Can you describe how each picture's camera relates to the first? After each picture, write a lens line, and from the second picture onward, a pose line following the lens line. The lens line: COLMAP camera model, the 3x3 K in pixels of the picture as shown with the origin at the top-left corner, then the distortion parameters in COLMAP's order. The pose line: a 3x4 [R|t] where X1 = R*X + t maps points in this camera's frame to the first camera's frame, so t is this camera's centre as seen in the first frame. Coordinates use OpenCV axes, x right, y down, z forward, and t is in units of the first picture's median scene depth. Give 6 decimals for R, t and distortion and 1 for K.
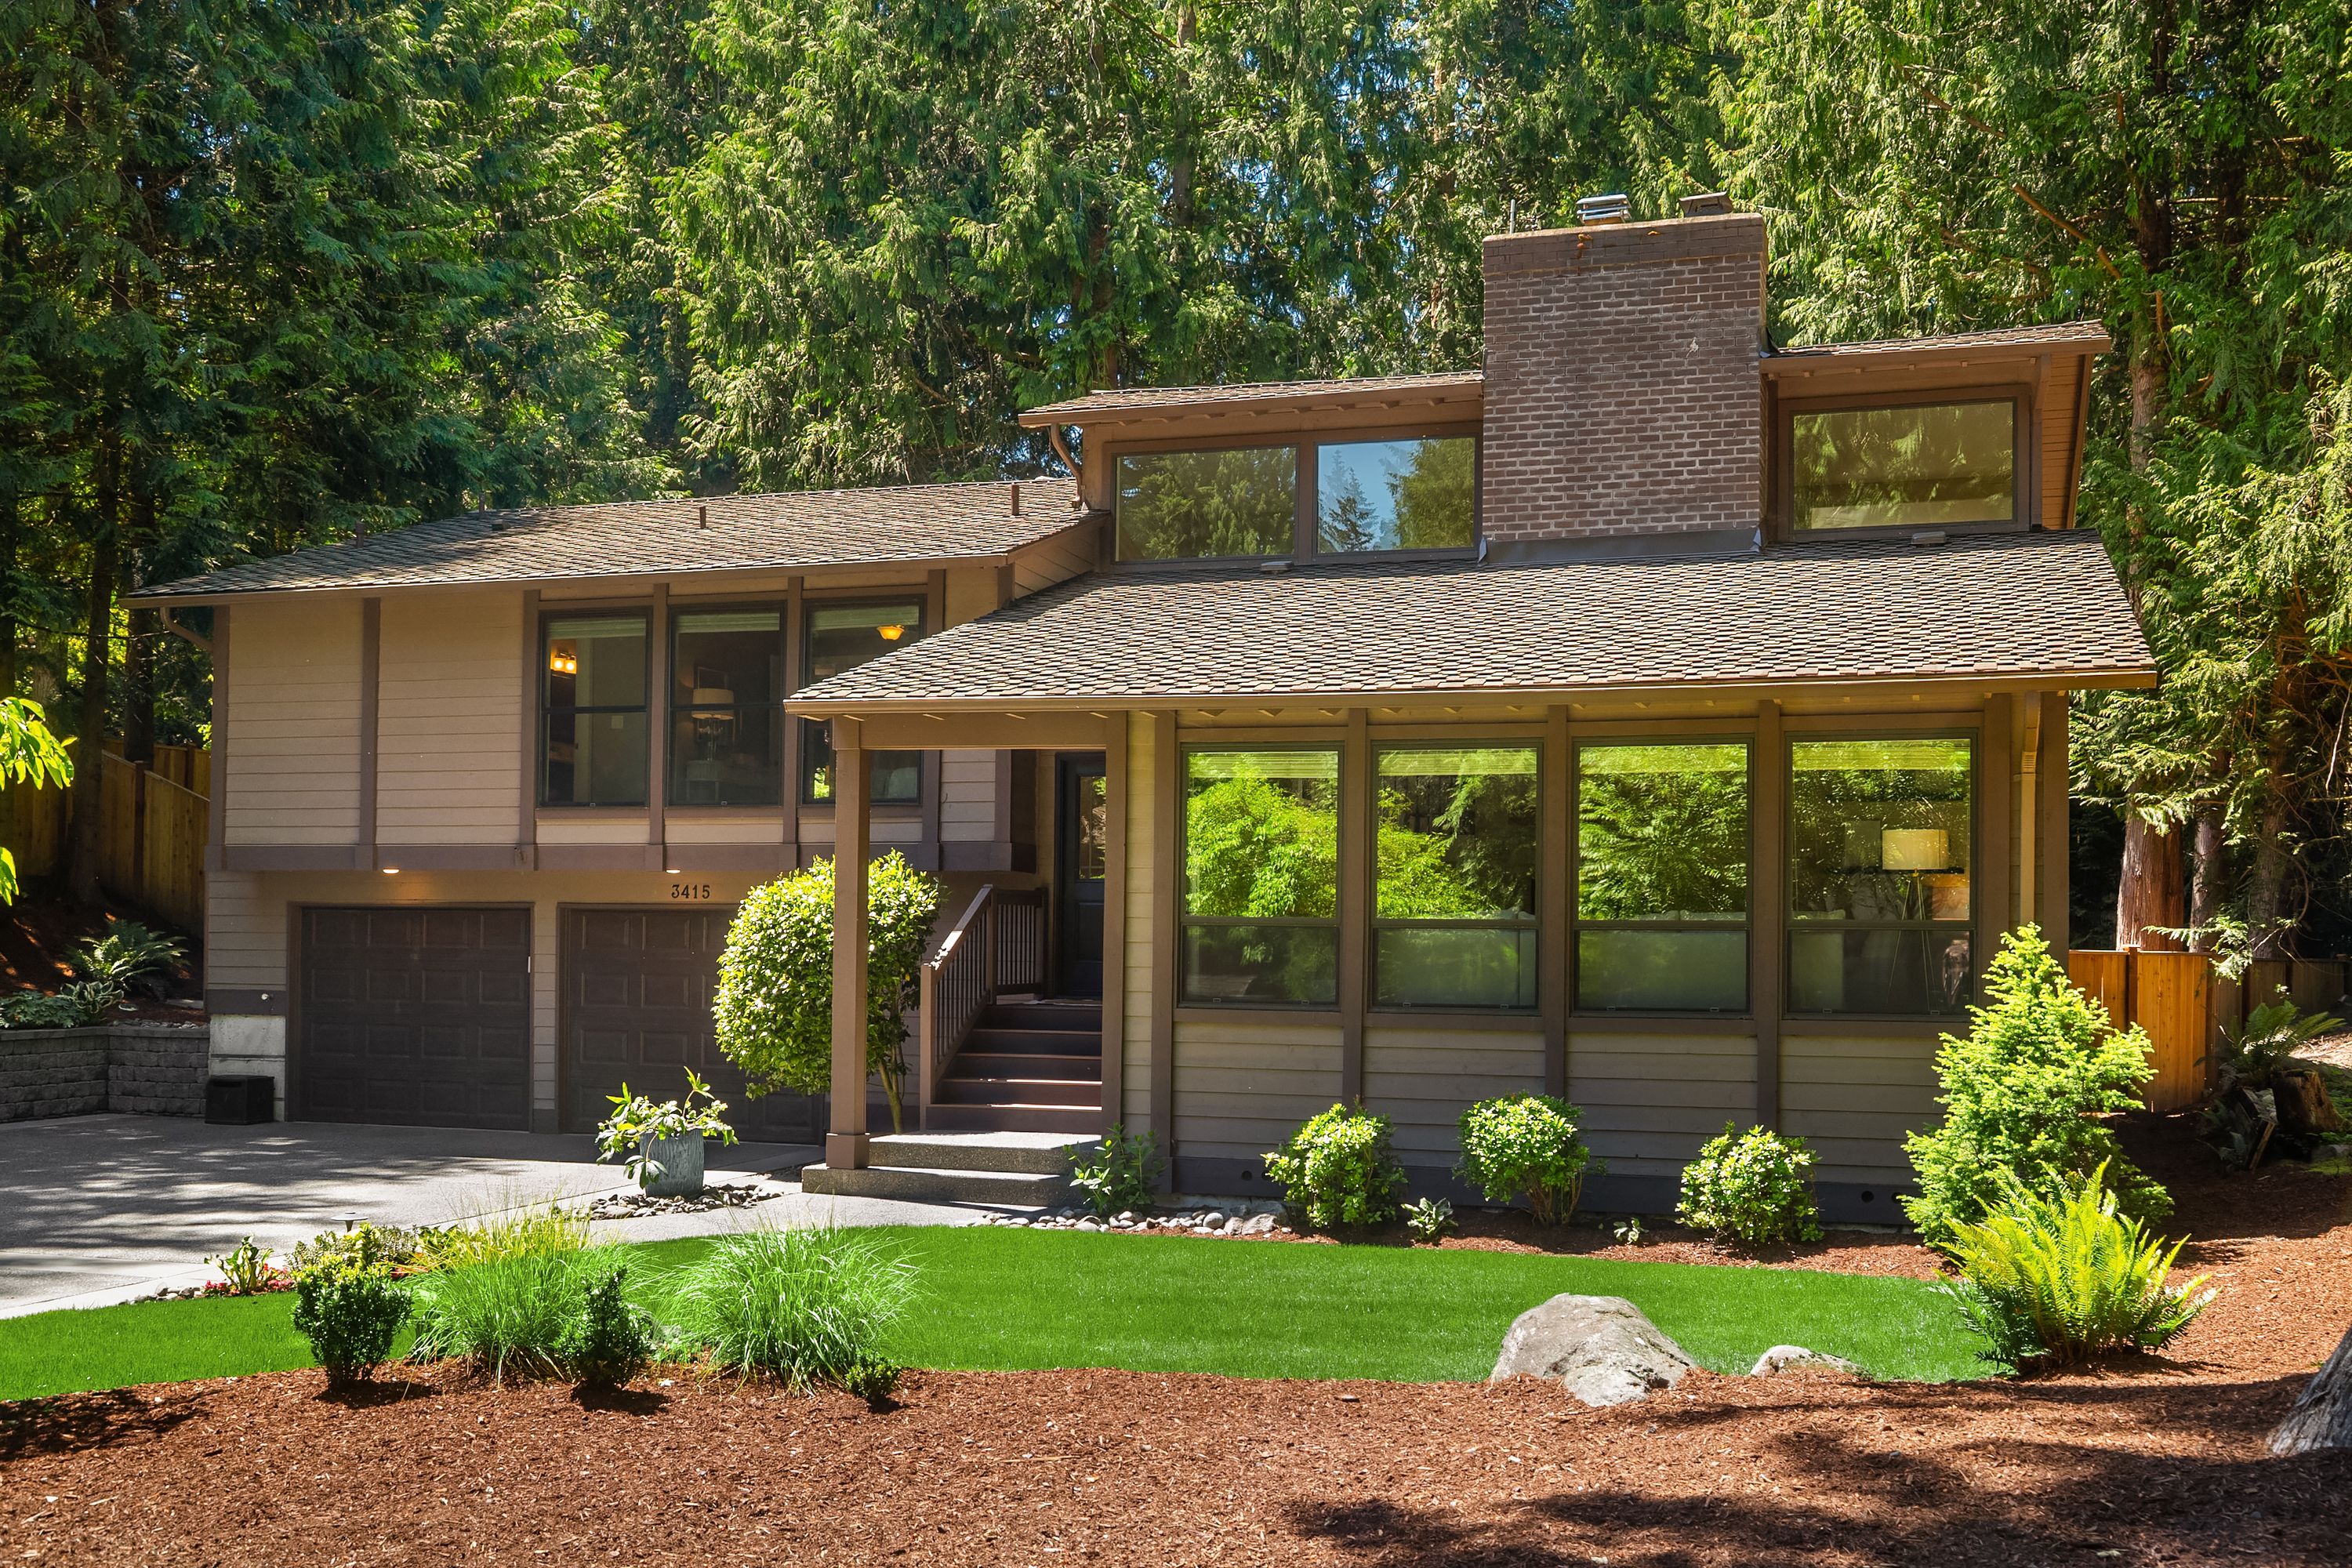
lens RADIAL K [[2197.0, 0, 1176.0], [0, 2197.0, 784.0], [0, 0, 1]] dist [0.003801, 0.001238]
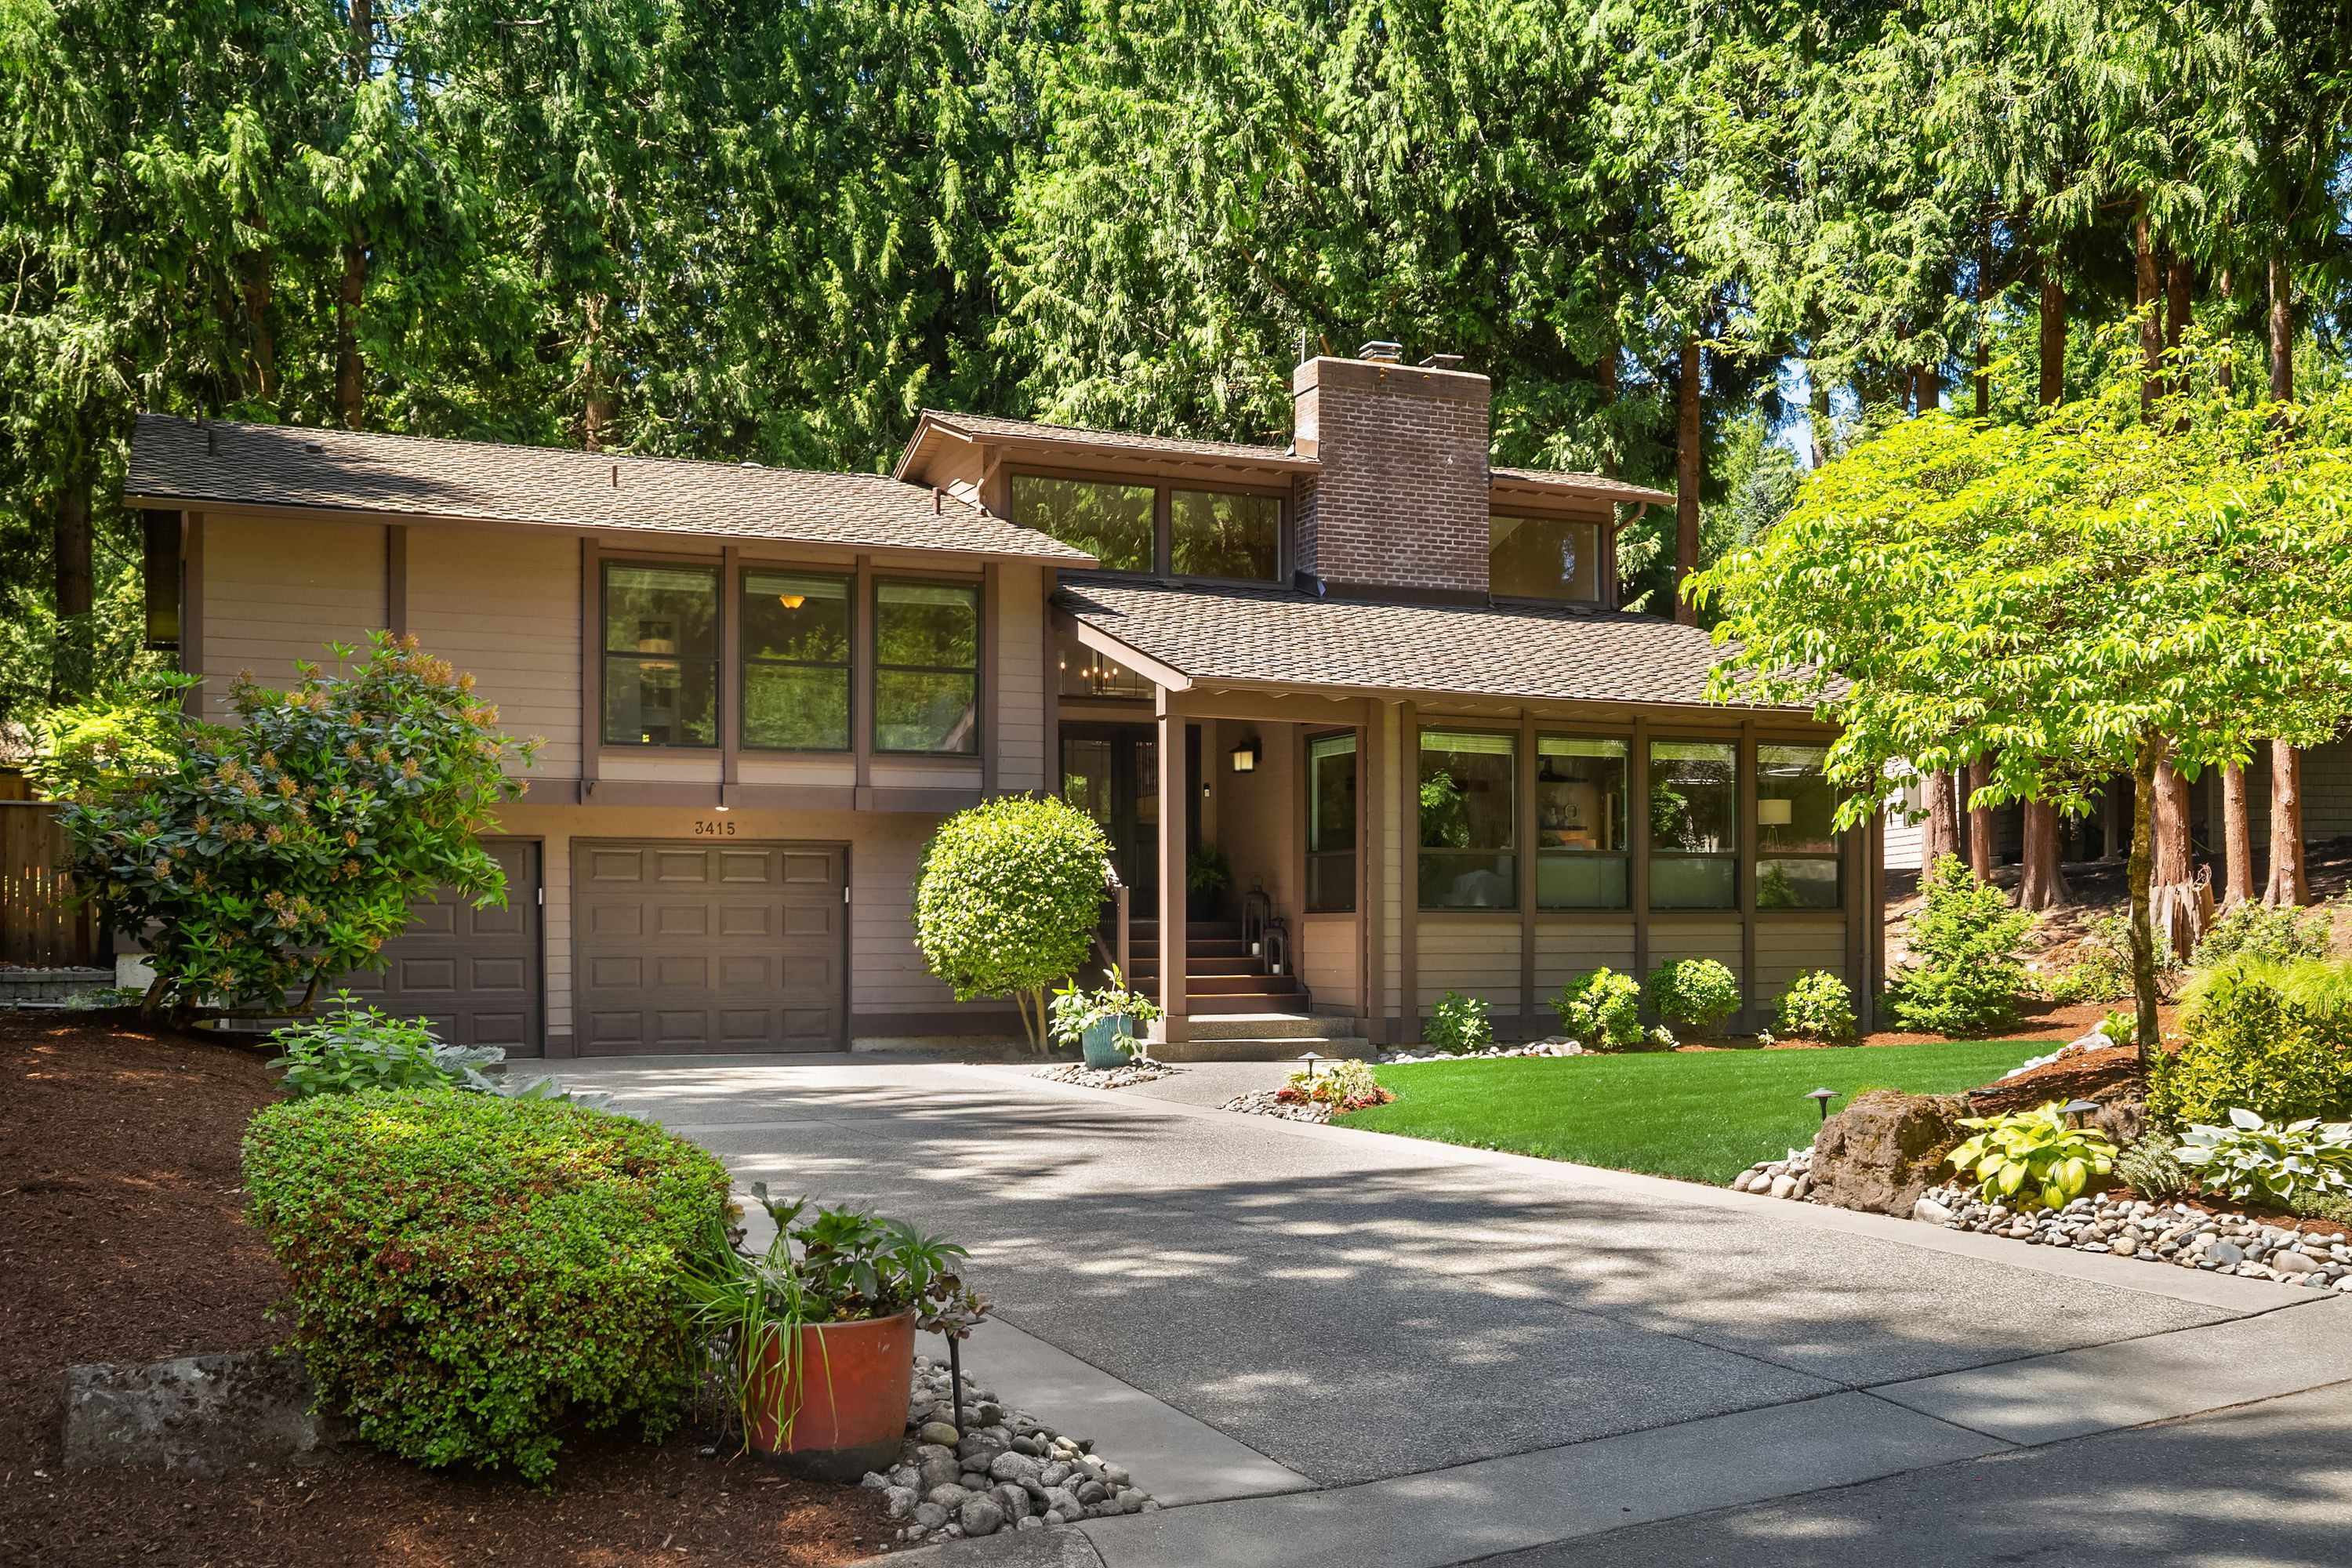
lens RADIAL K [[2173.3, 0, 1176.0], [0, 2173.3, 784.0], [0, 0, 1]] dist [0.001178, -0.002200]
pose [[0.749366, 0.031983, 0.661383, -0.826189], [-0.038344, 0.999253, -0.004876, 0.025753], [-0.661045, -0.021706, 0.750032, 0.046579]]
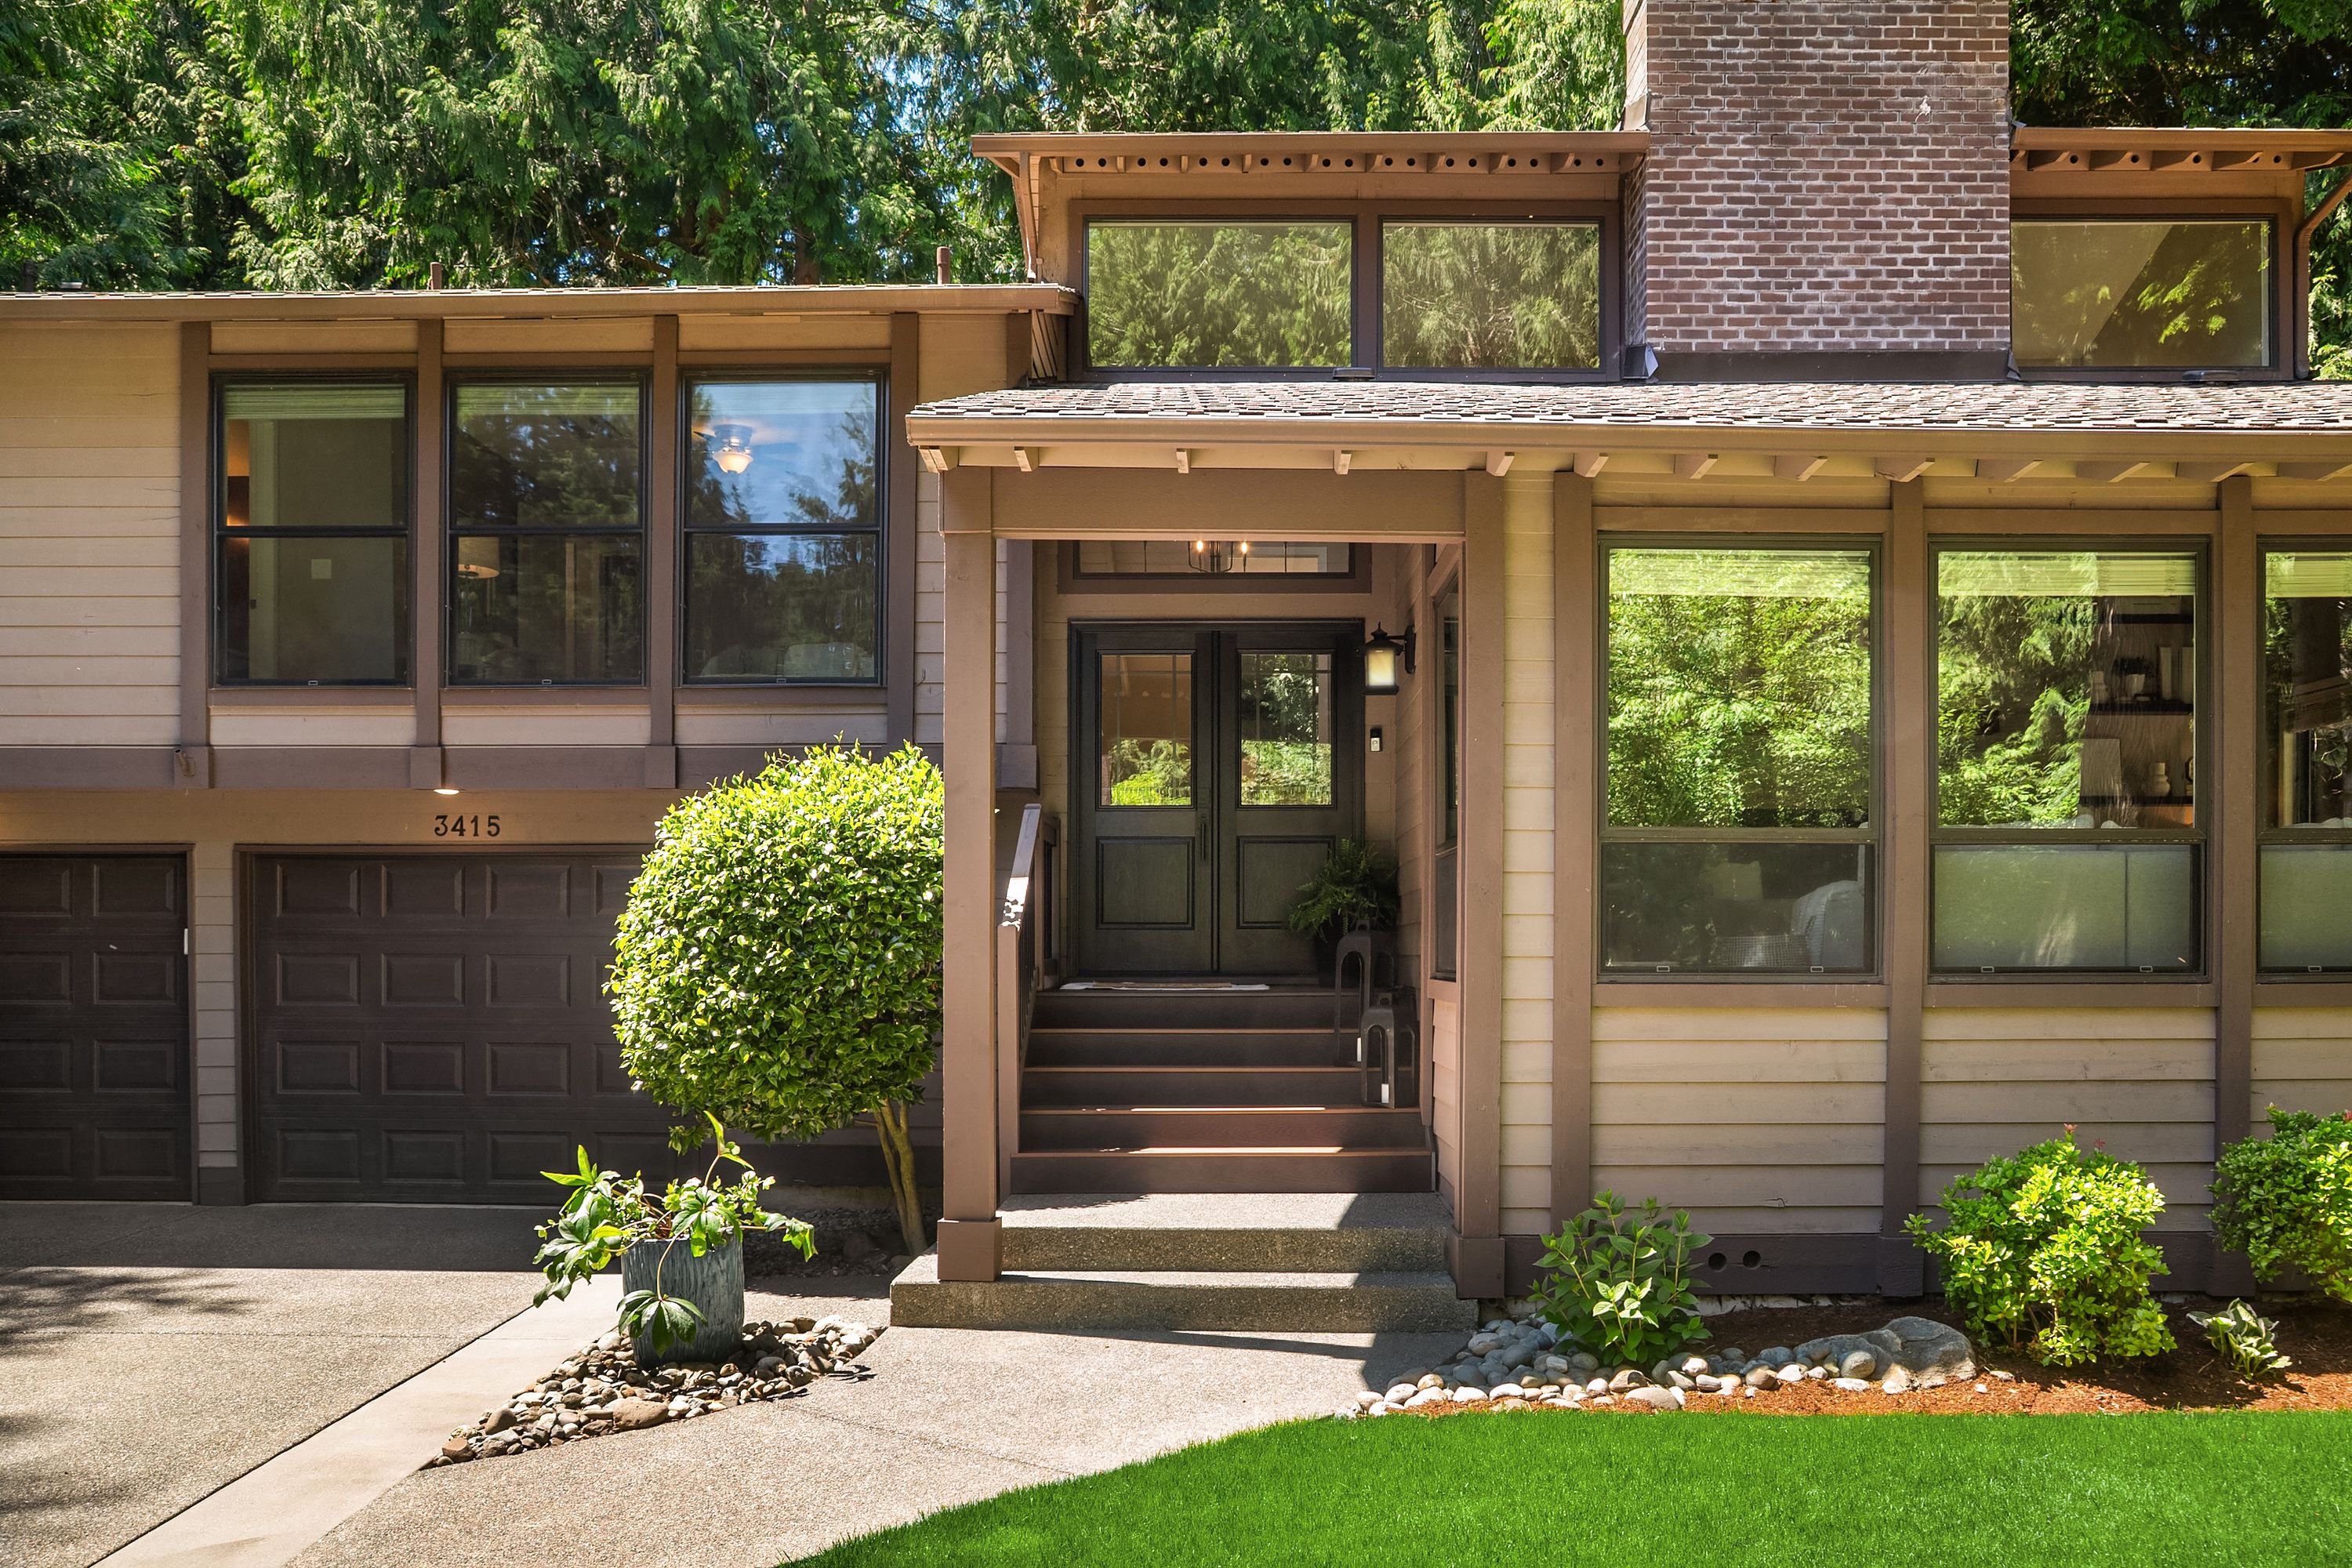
lens RADIAL K [[1932.3, 0, 1180.5], [0, 1932.3, 894.7], [0, 0, 1]] dist [-0.052709, 0.057275]
pose [[0.954552, -0.002726, 0.298032, -0.204973], [-0.011408, 0.998891, 0.045673, 0.044477], [-0.297826, -0.046997, 0.953463, 0.431734]]
